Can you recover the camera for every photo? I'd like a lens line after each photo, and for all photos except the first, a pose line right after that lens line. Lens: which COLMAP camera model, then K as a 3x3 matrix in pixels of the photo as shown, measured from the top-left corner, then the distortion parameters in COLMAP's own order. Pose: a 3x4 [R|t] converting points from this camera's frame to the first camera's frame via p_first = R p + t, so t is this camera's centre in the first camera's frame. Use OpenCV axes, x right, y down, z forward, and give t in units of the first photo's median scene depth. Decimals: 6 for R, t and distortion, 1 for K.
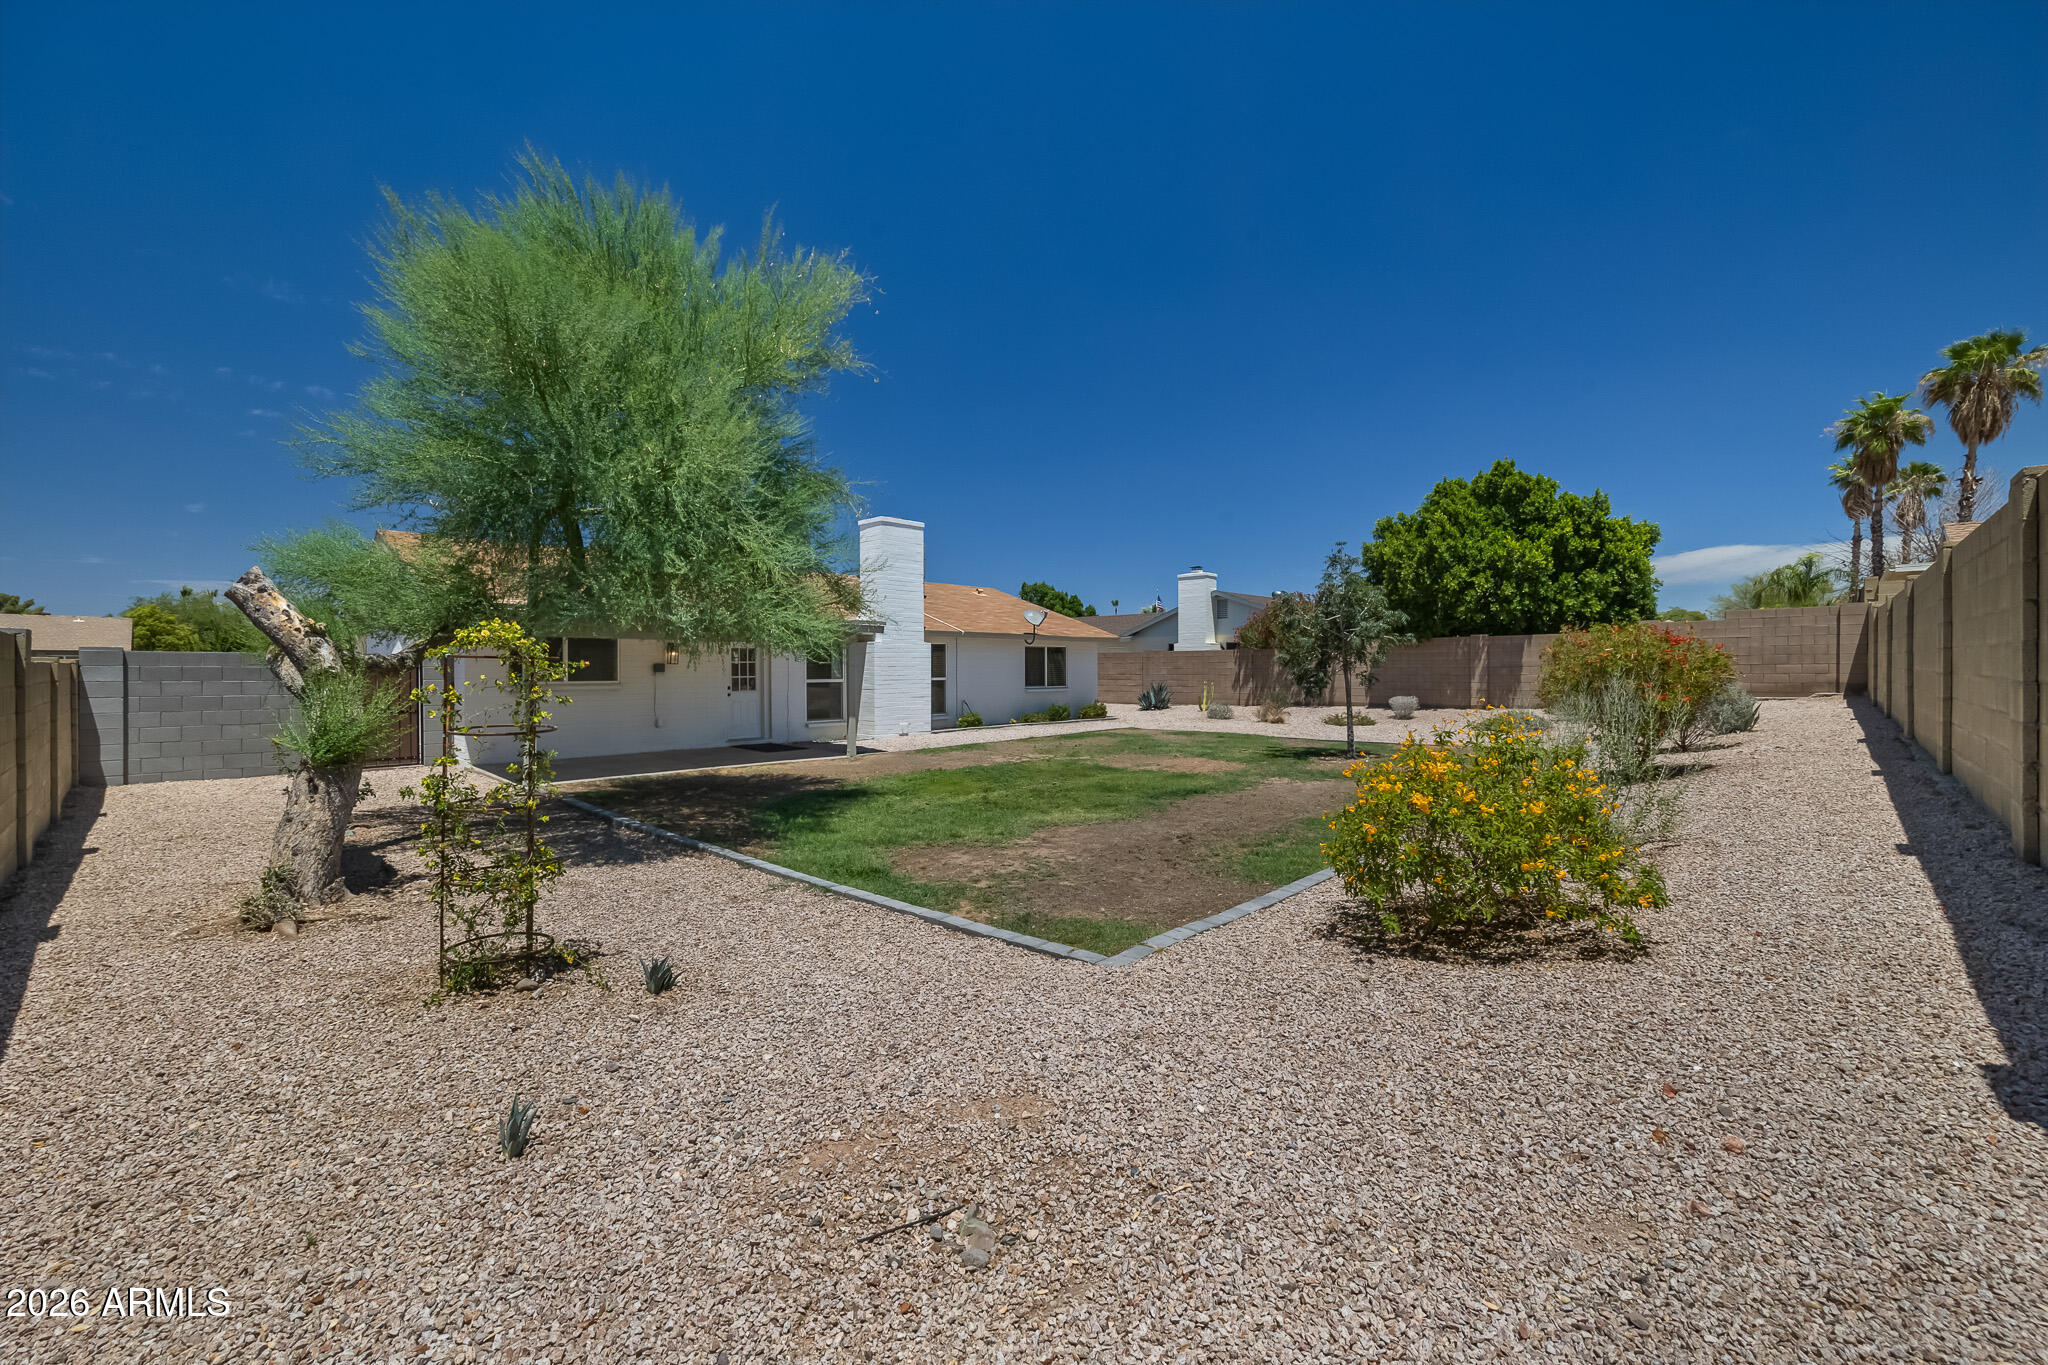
lens RADIAL K [[819.9, 0, 1021.0], [0, 819.9, 684.3], [0, 0, 1]] dist [-0.004332, -0.000643]
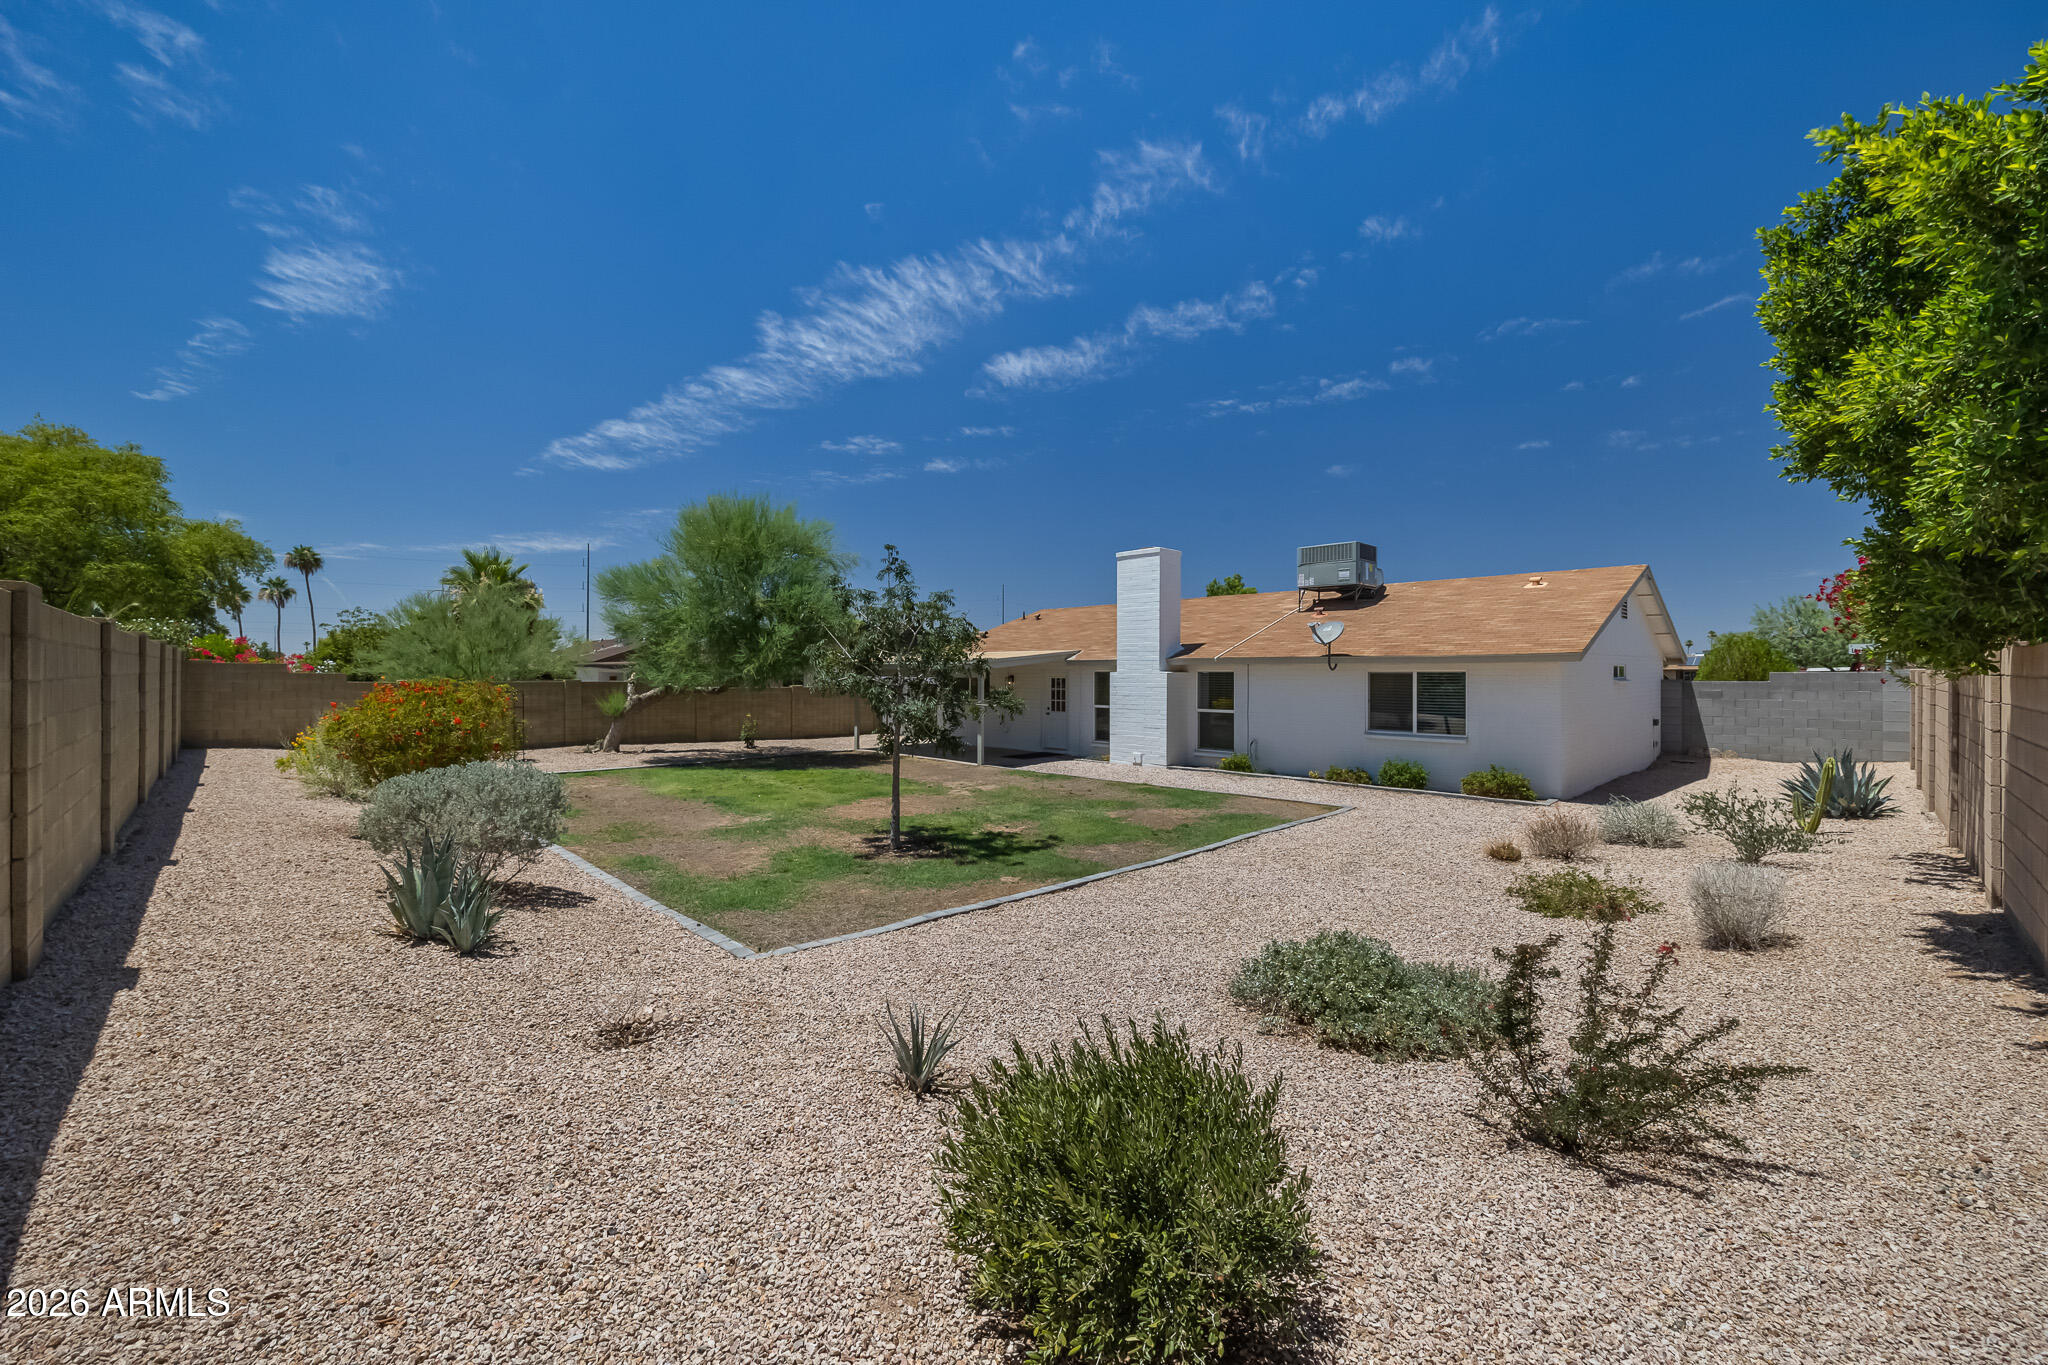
lens RADIAL K [[819.9, 0, 1020.4], [0, 819.9, 665.1], [0, 0, 1]] dist [-0.004332, -0.000643]
pose [[-0.043243, 0.009149, -0.999023, 0.239161], [-0.003380, 0.999951, 0.009304, -0.019359], [0.999059, 0.003779, -0.043210, 0.250833]]
